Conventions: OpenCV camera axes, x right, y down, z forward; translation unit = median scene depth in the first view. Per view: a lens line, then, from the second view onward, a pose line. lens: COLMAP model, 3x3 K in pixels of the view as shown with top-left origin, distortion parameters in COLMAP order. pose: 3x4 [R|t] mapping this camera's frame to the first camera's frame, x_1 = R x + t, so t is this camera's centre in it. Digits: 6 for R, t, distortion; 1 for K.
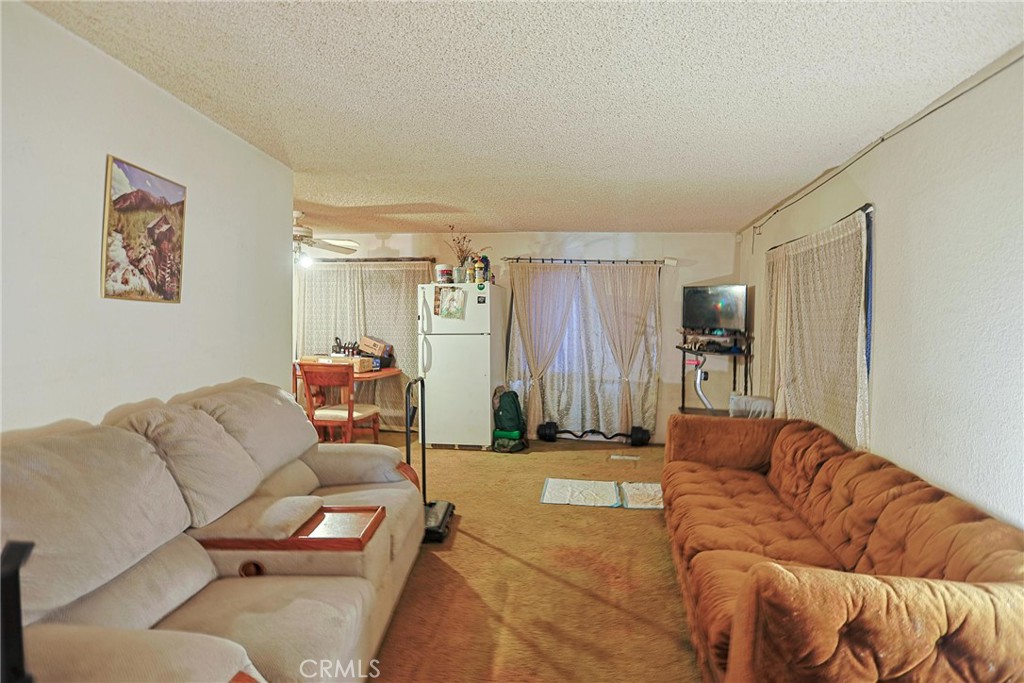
lens RADIAL K [[504.7, 0, 512.0], [0, 504.7, 341.5], [0, 0, 1]] dist [0.000564, 0.000021]
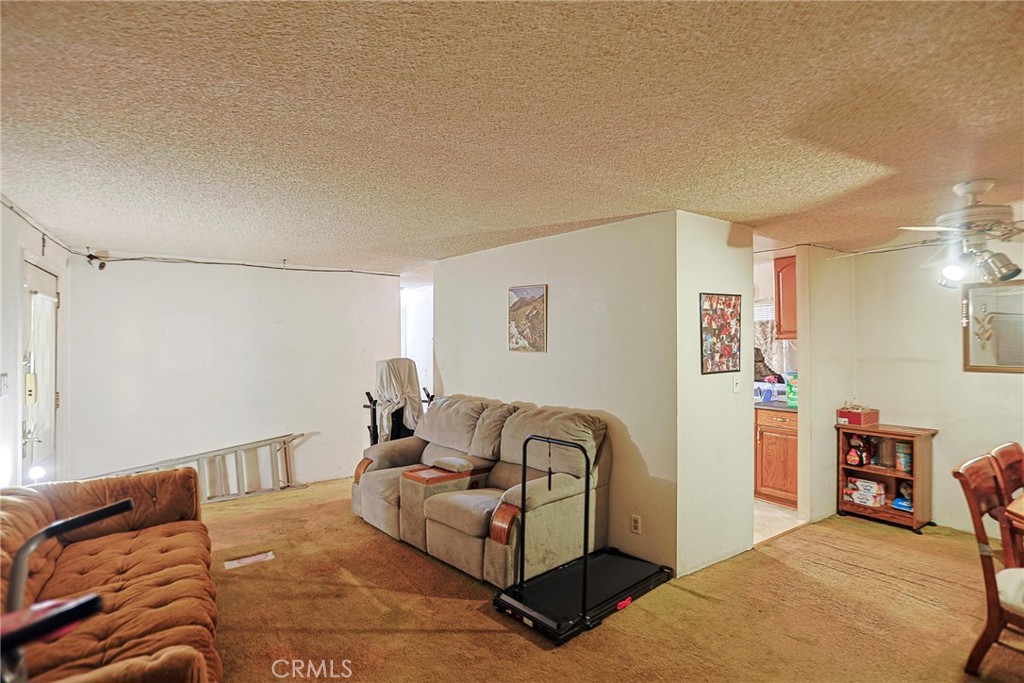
lens RADIAL K [[504.7, 0, 512.0], [0, 504.7, 341.5], [0, 0, 1]] dist [0.000564, 0.000021]
pose [[-0.705240, -0.002947, -0.708962, 0.717256], [-0.034818, 0.998929, 0.030483, -0.180553], [0.708113, 0.046182, -0.704587, 2.369477]]
